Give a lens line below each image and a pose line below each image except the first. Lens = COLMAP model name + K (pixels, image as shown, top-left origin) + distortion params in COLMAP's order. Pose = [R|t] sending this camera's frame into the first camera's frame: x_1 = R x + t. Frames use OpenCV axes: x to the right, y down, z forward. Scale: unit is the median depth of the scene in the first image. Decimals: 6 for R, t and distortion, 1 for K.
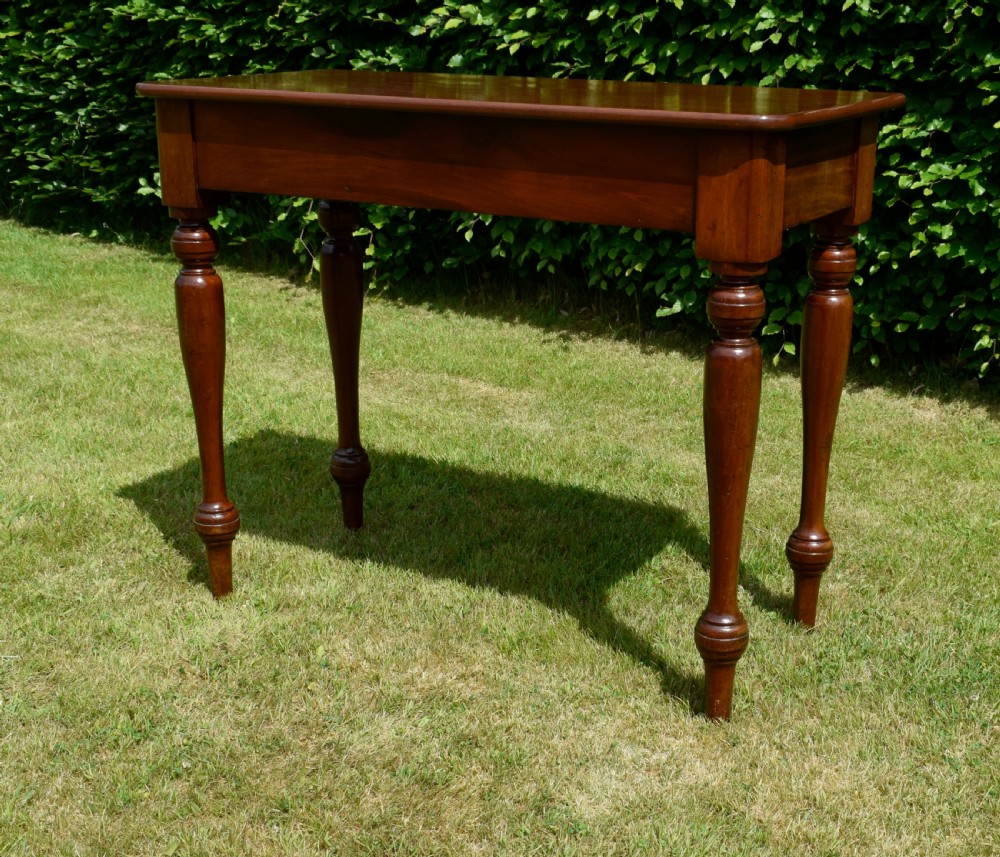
lens RADIAL K [[1451.3, 0, 560.0], [0, 1451.3, 475.7], [0, 0, 1]] dist [-0.007920, -0.001404]
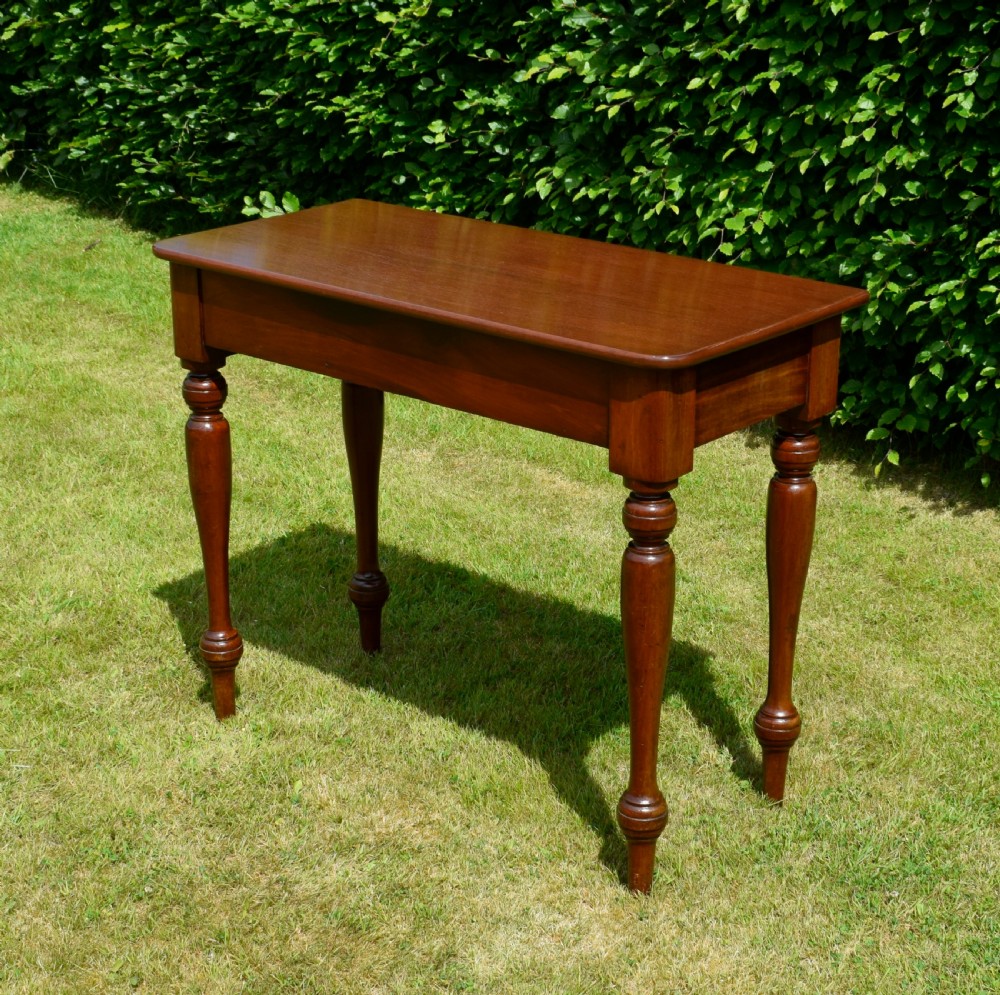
lens RADIAL K [[1936.5, 0, 512.2], [0, 1936.5, 515.5], [0, 0, 1]] dist [0.005464, 0.003275]
pose [[0.980874, 0.059221, -0.185419, 0.164982], [-0.052805, 0.997829, 0.039351, -0.096315], [0.187347, -0.028808, 0.981871, -0.241292]]
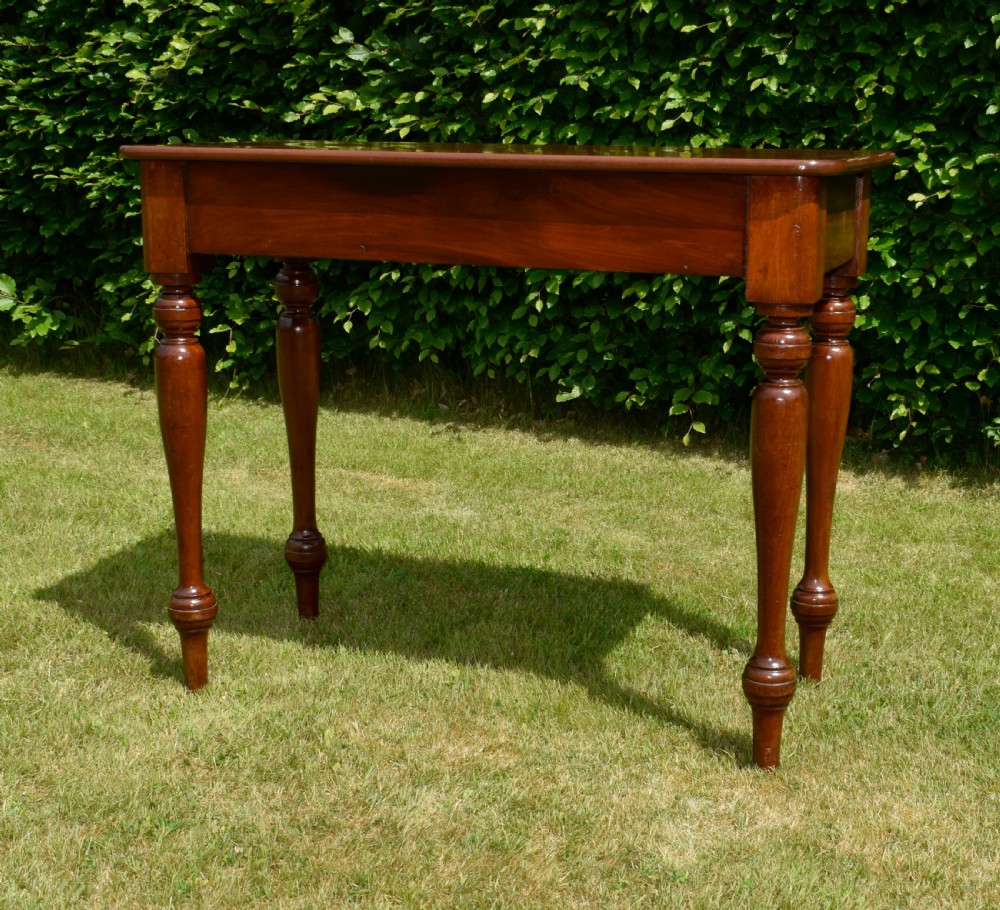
lens RADIAL K [[1559.6, 0, 539.3], [0, 1559.6, 461.7], [0, 0, 1]] dist [-0.024982, 0.049837]
pose [[0.986991, -0.034607, 0.157008, -0.127864], [0.049969, 0.994225, -0.094971, 0.033328], [-0.152814, 0.101581, 0.983020, -0.024073]]
